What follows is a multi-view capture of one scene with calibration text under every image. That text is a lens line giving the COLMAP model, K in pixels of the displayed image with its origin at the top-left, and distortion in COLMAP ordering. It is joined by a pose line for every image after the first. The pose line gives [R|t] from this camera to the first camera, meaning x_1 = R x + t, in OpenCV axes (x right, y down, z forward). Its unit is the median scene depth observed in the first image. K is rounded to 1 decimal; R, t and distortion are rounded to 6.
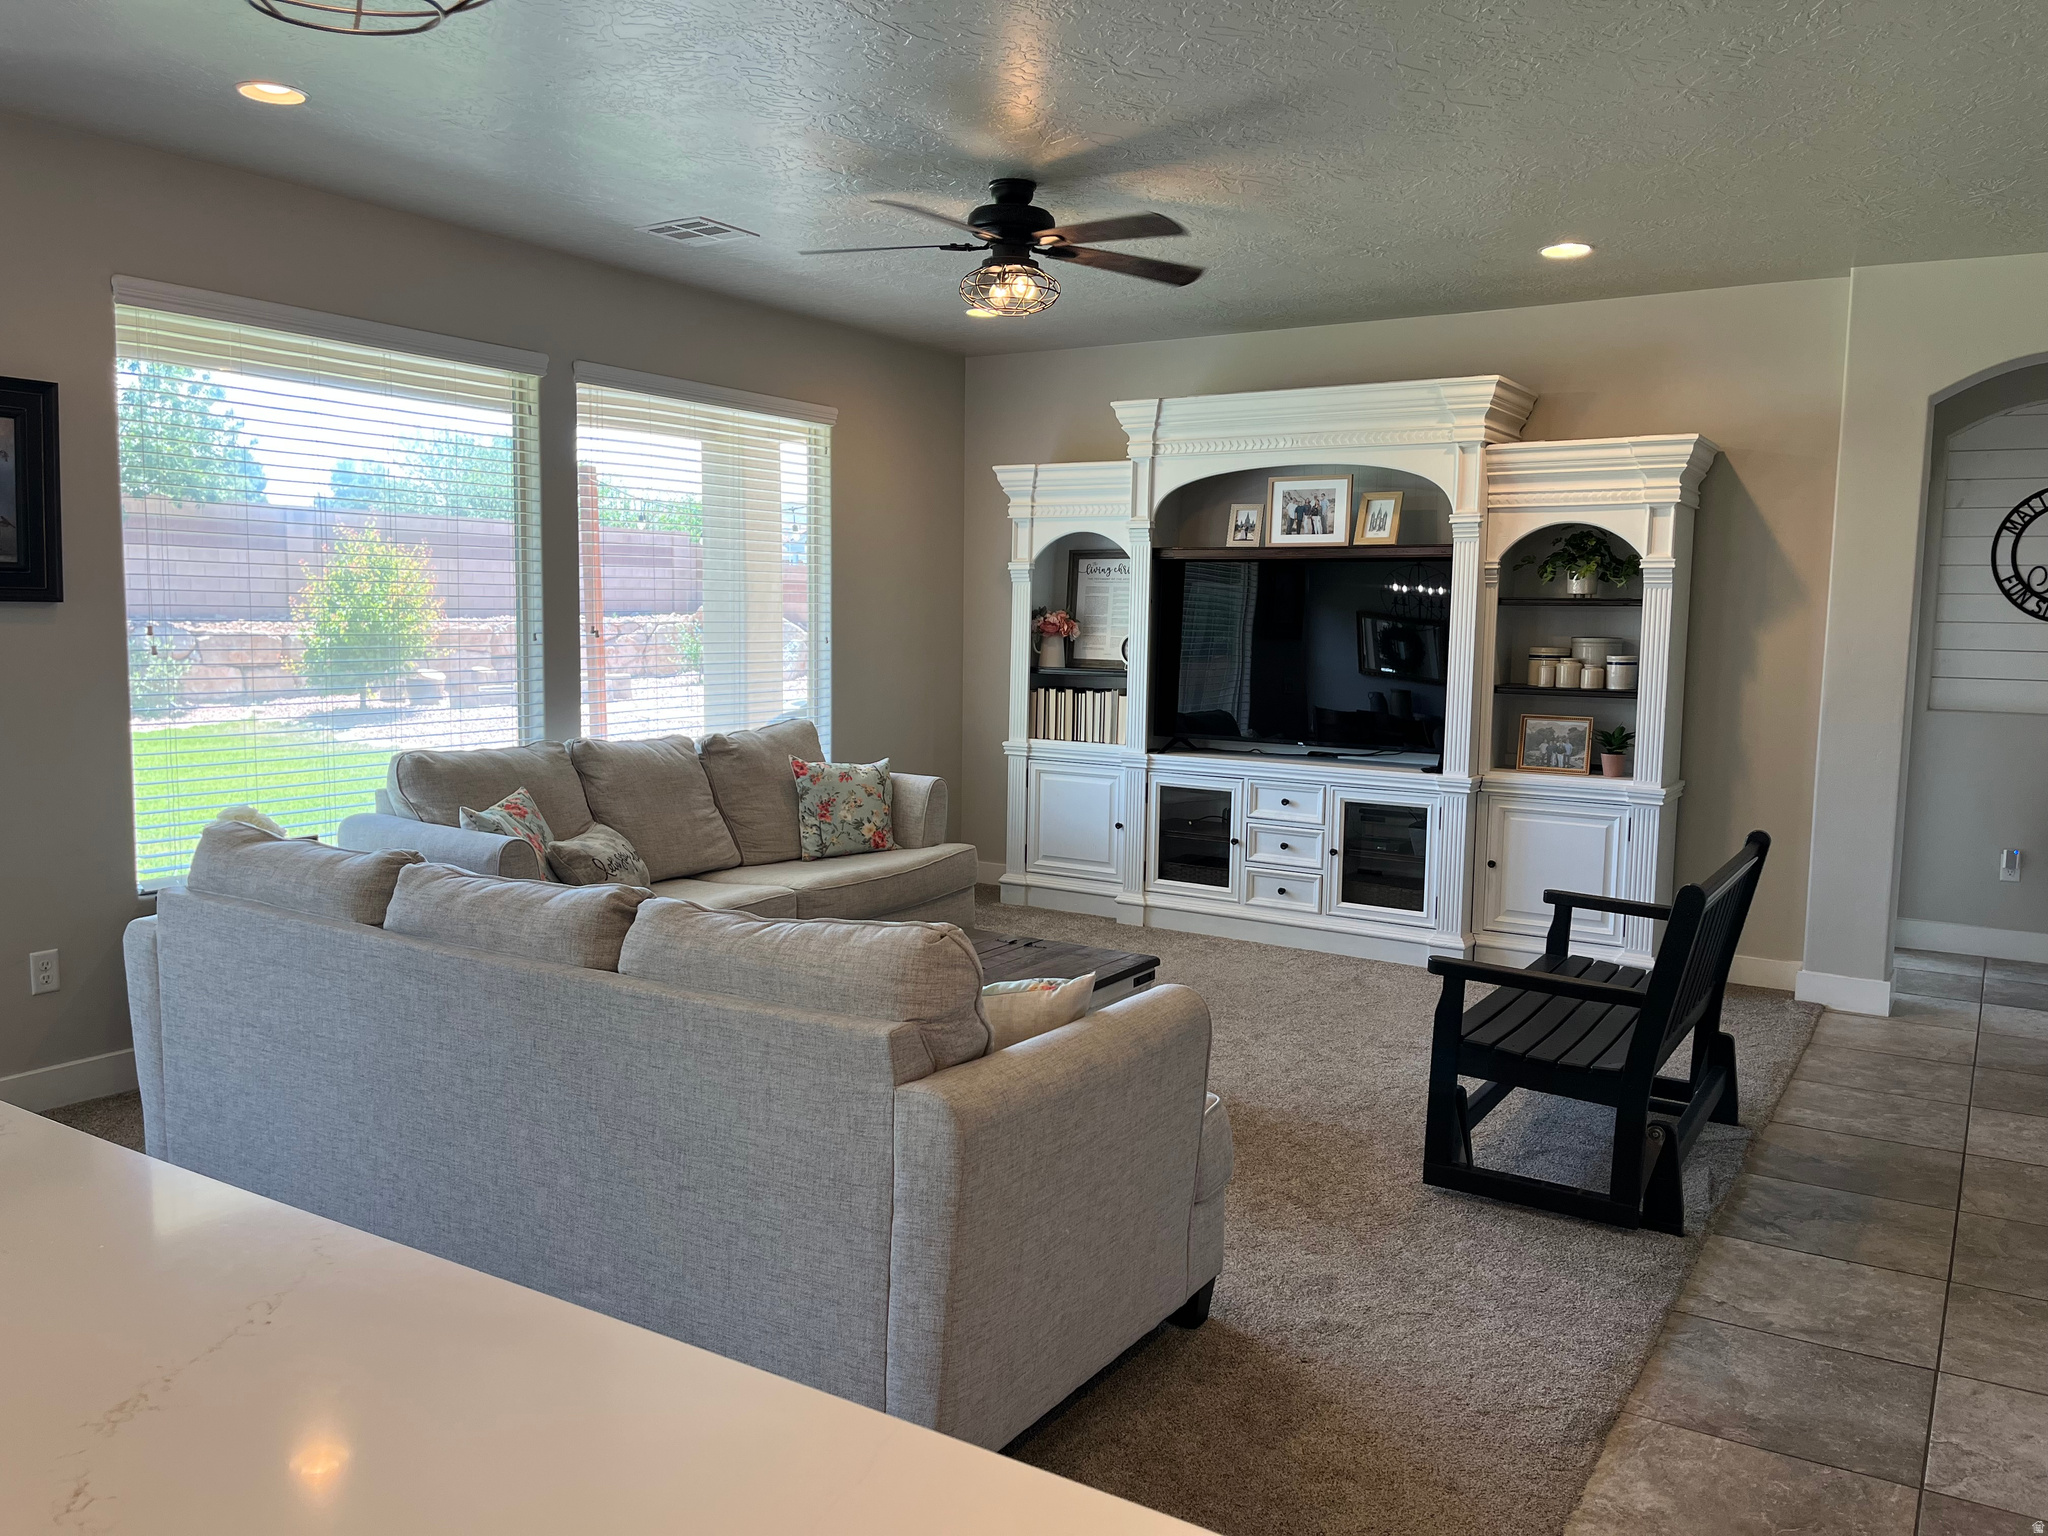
lens RADIAL K [[1533.0, 0, 1016.4], [0, 1533.0, 756.6], [0, 0, 1]] dist [0.025328, -0.051905]
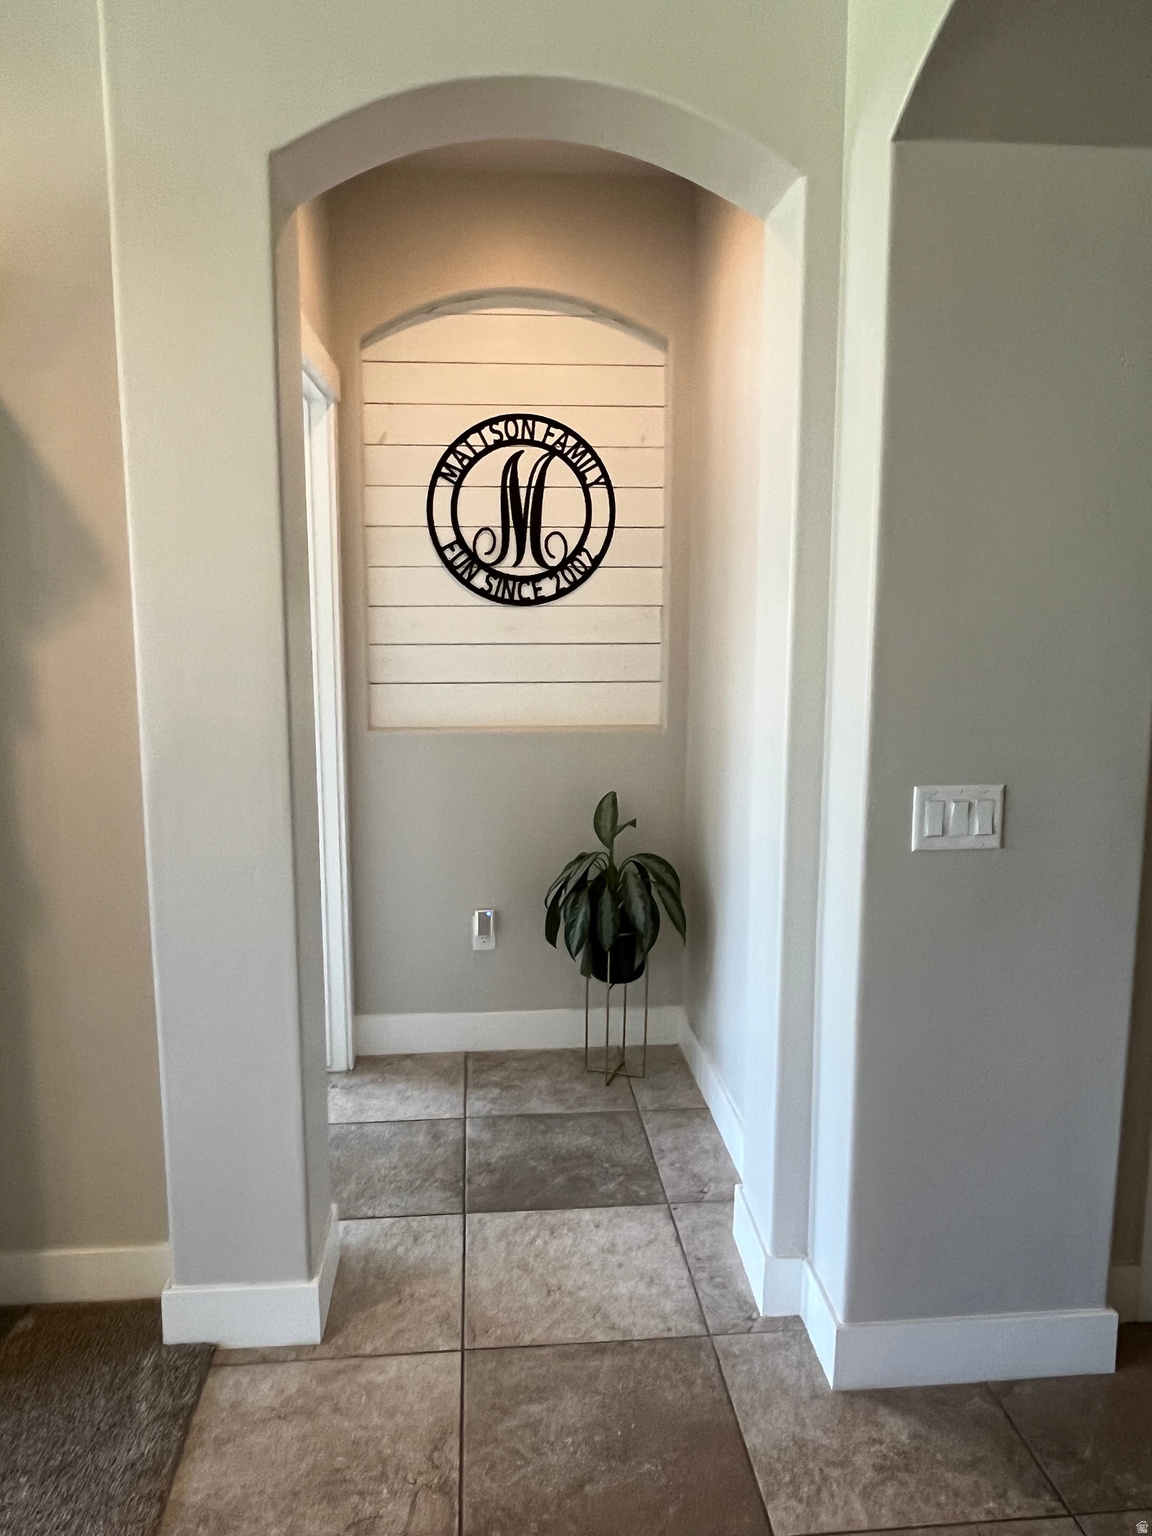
lens RADIAL K [[1126.2, 0, 576.9], [0, 1126.2, 759.0], [0, 0, 1]] dist [-0.002182, -0.004619]
pose [[0.783147, -0.102750, 0.613289, 0.358216], [0.073884, 0.994643, 0.072295, -0.049932], [-0.617432, -0.011305, 0.786543, 0.546023]]
